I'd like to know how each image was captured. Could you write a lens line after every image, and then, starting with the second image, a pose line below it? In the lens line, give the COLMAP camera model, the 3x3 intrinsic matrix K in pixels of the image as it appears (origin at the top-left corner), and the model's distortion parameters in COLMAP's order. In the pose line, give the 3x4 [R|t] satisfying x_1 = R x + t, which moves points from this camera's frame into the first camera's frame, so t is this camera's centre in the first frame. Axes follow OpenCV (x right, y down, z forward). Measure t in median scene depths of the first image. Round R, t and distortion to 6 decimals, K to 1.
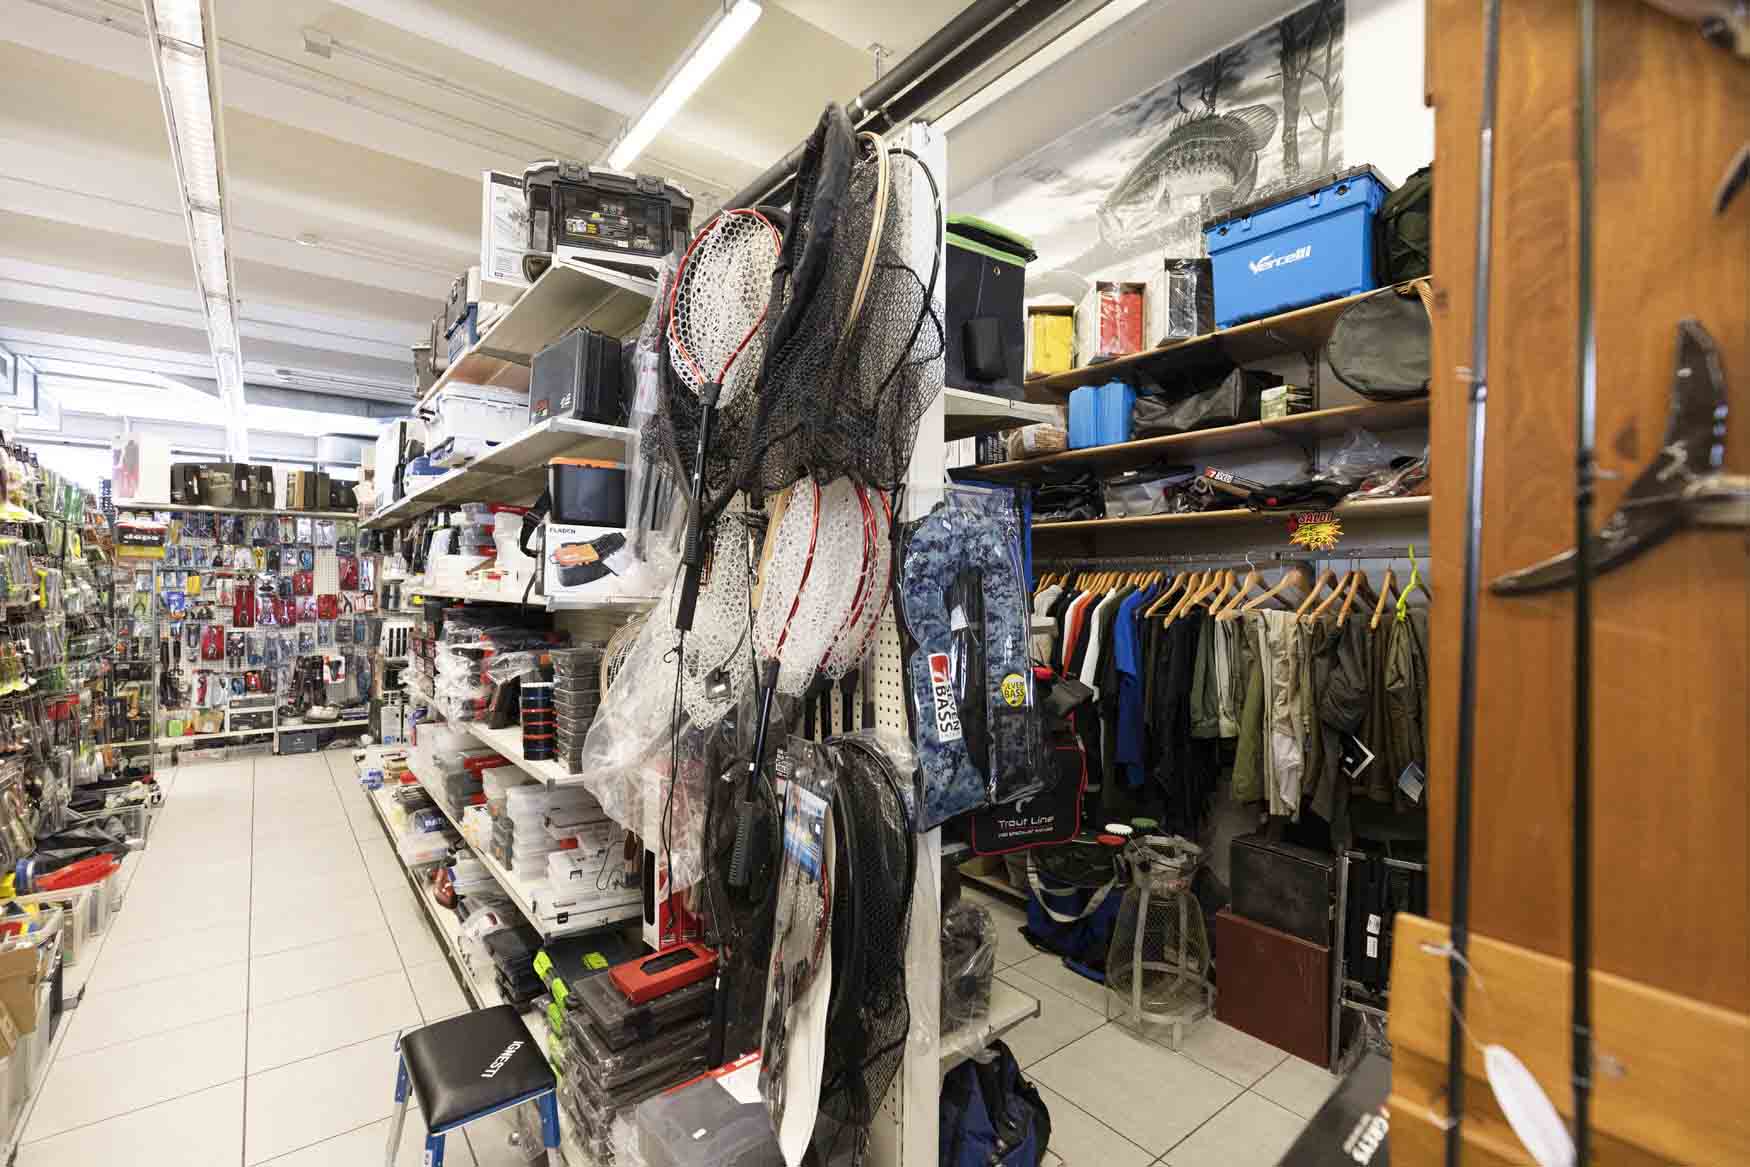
lens RADIAL K [[783.9, 0, 877.7], [0, 783.9, 580.4], [0, 0, 1]] dist [0.007252, -0.001704]
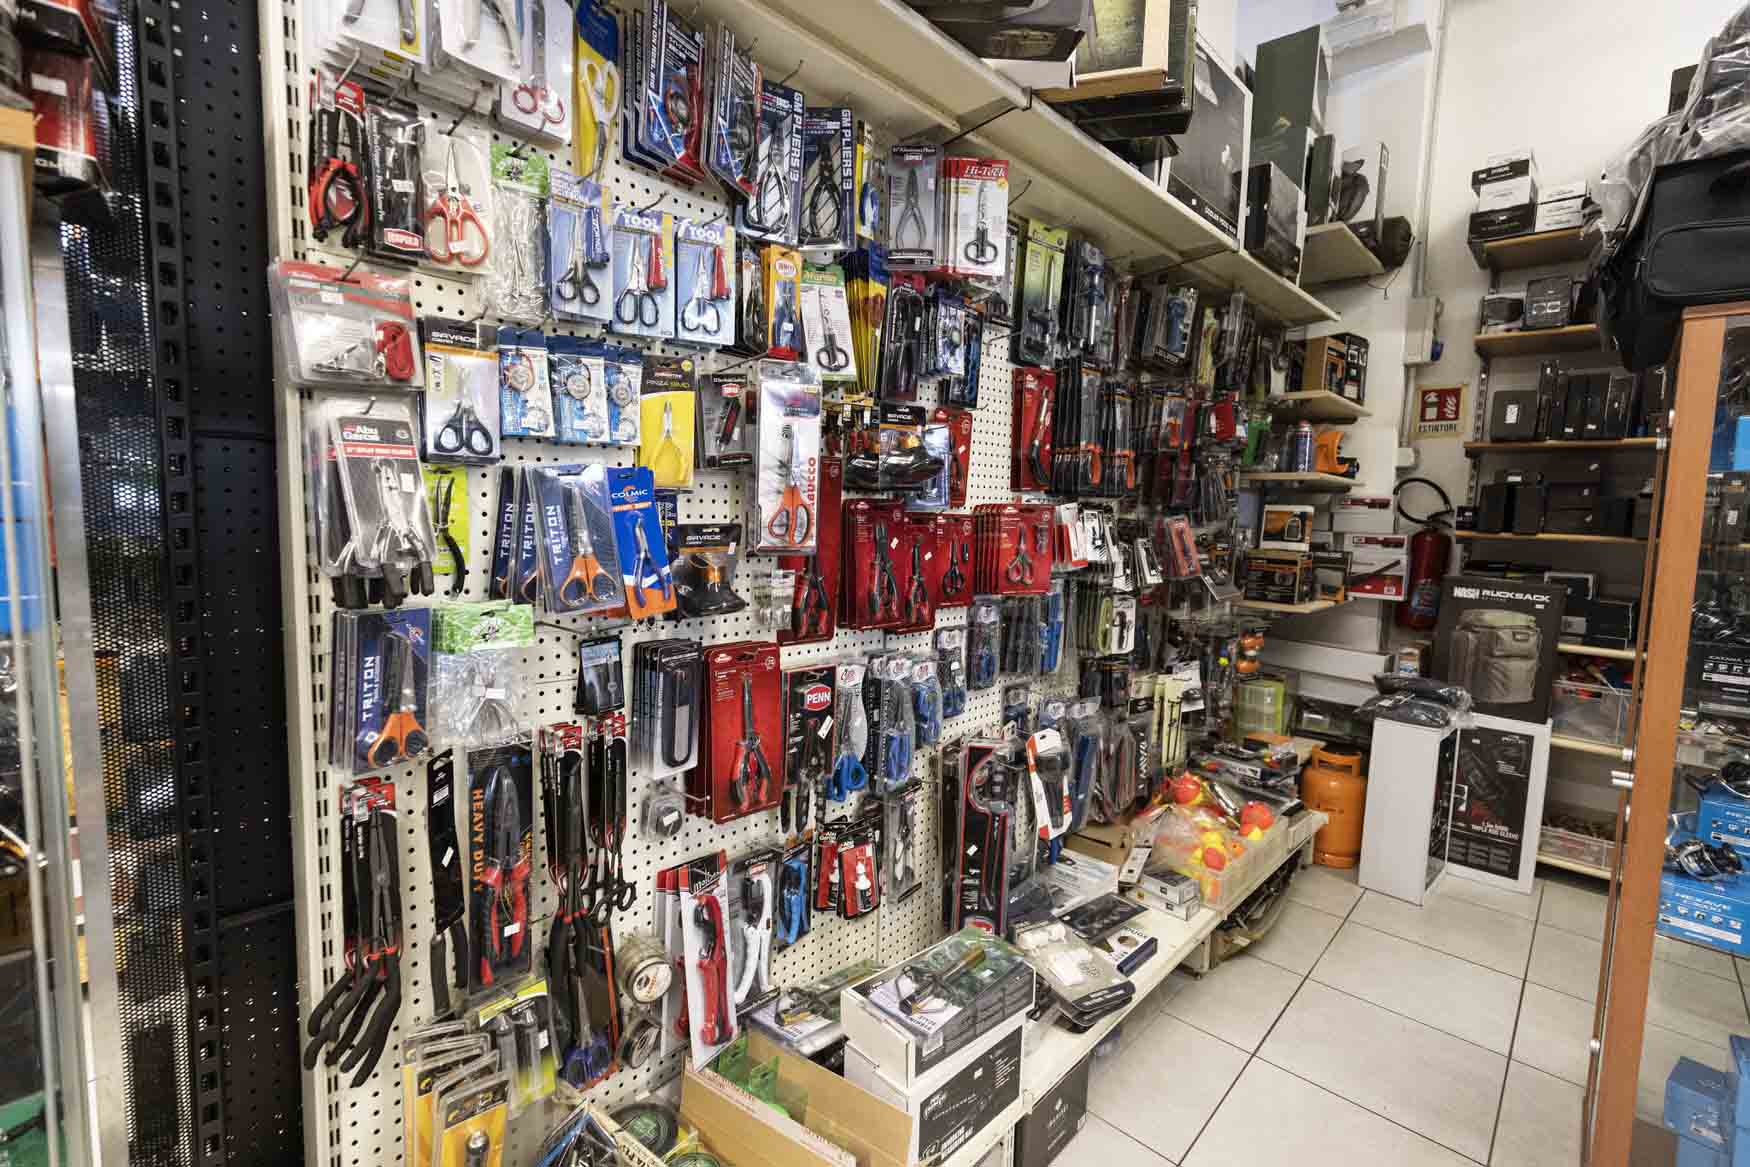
lens RADIAL K [[783.9, 0, 878.8], [0, 783.9, 577.0], [0, 0, 1]] dist [0.007252, -0.001704]
pose [[0.989503, 0.009369, 0.144207, -0.829533], [-0.023321, 0.995169, 0.095367, 0.019762], [-0.142617, -0.097729, 0.984941, 0.789625]]
